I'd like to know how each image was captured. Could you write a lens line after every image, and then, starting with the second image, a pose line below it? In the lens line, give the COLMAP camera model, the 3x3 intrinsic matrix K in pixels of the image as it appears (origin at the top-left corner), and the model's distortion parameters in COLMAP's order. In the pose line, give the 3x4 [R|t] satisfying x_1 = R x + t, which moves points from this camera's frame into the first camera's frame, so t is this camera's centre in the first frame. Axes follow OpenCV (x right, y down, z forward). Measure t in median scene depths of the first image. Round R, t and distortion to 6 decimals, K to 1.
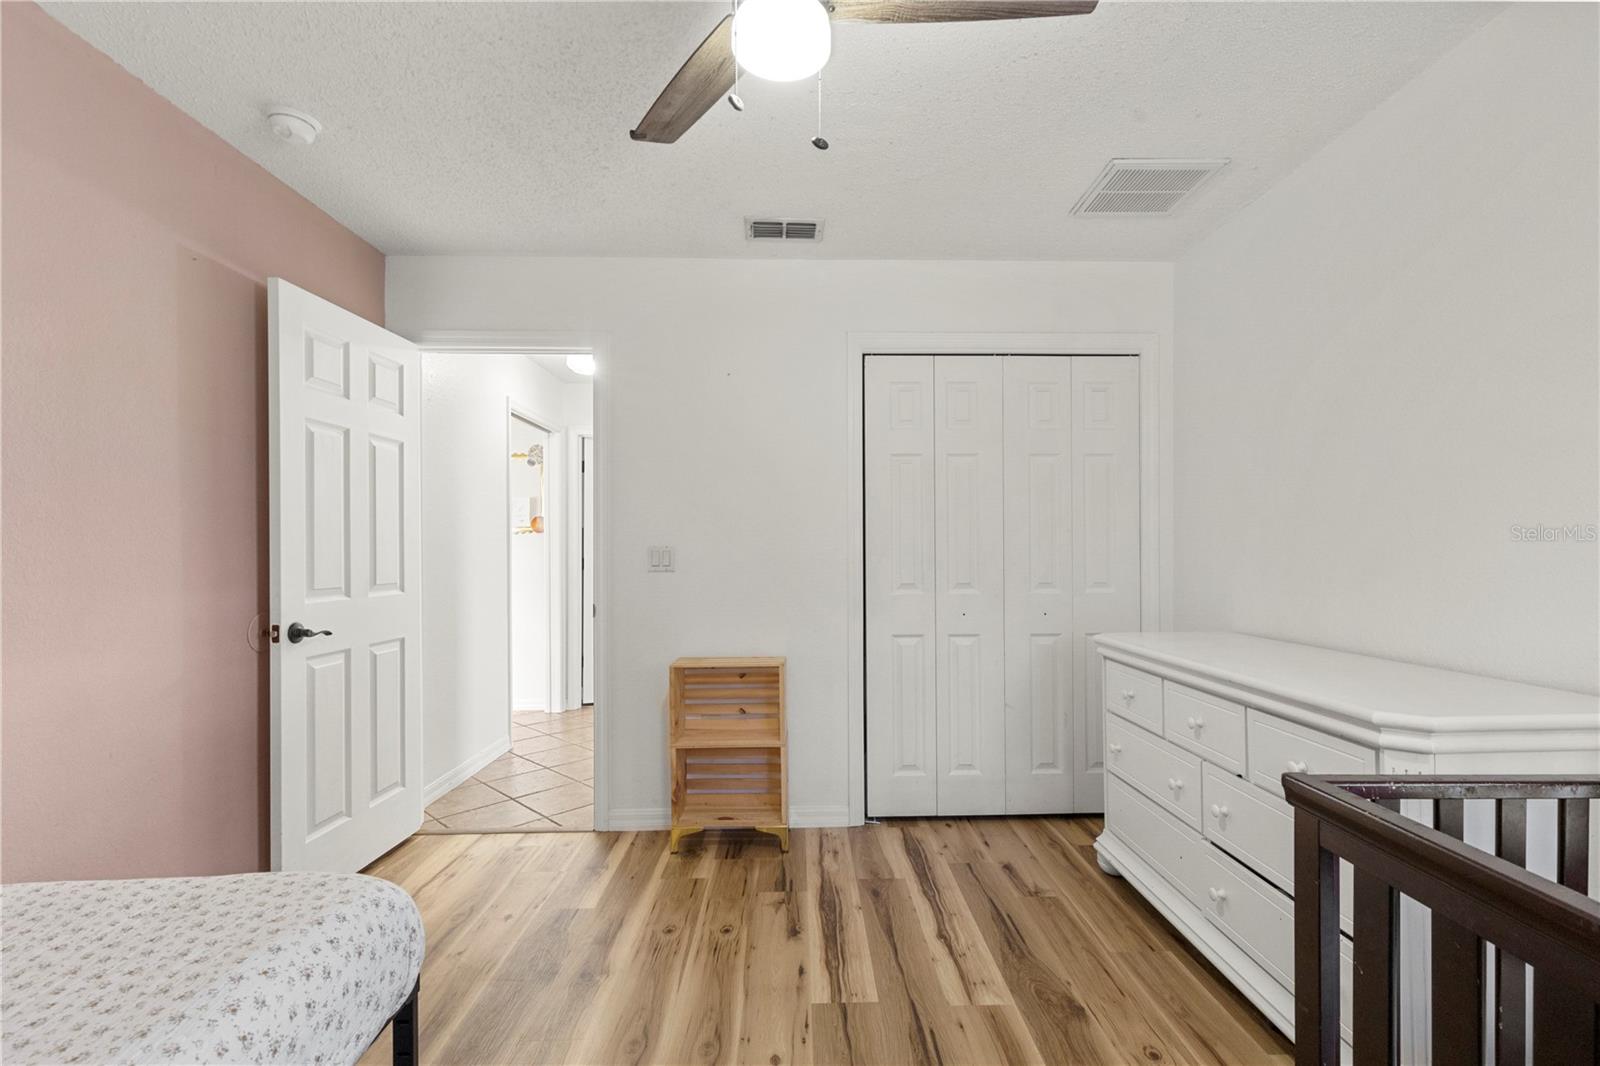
lens RADIAL K [[720.2, 0, 809.7], [0, 720.2, 538.9], [0, 0, 1]] dist [0.003596, -0.001030]
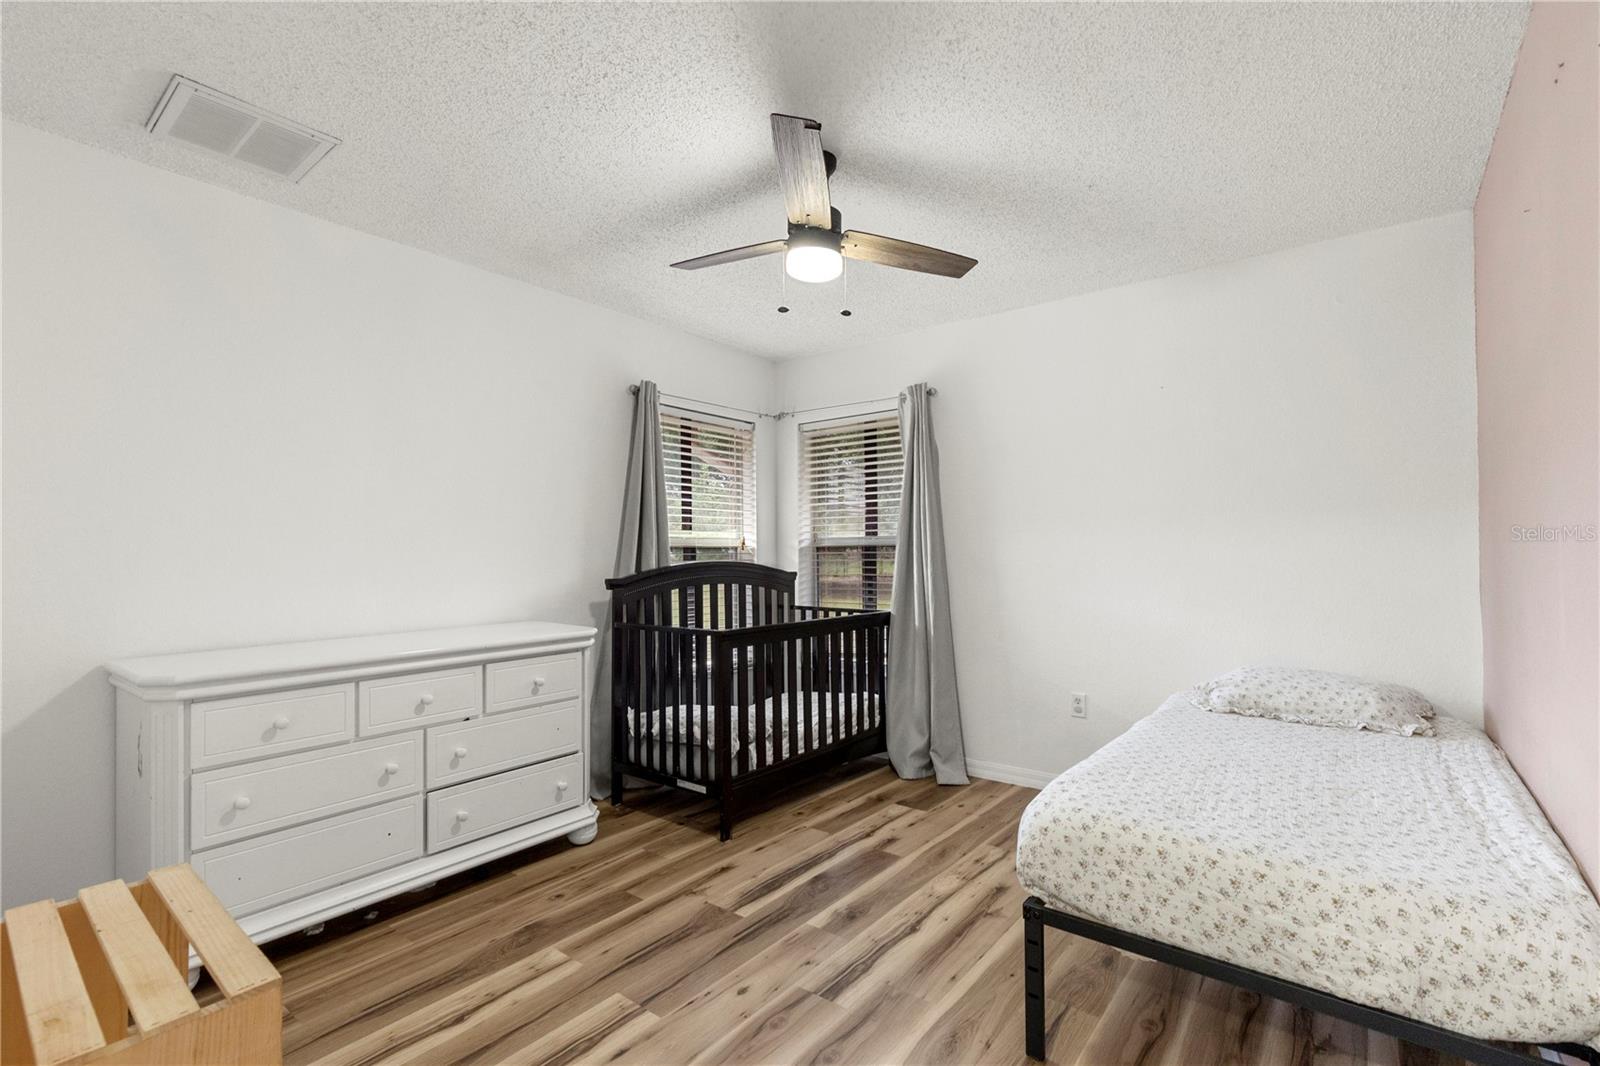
lens RADIAL K [[720.2, 0, 805.4], [0, 720.2, 541.8], [0, 0, 1]] dist [0.003596, -0.001030]
pose [[-0.763392, 0.017402, 0.645701, -0.772272], [0.002962, 0.999721, -0.023441, 0.021270], [-0.645928, -0.015982, -0.763231, 1.593662]]
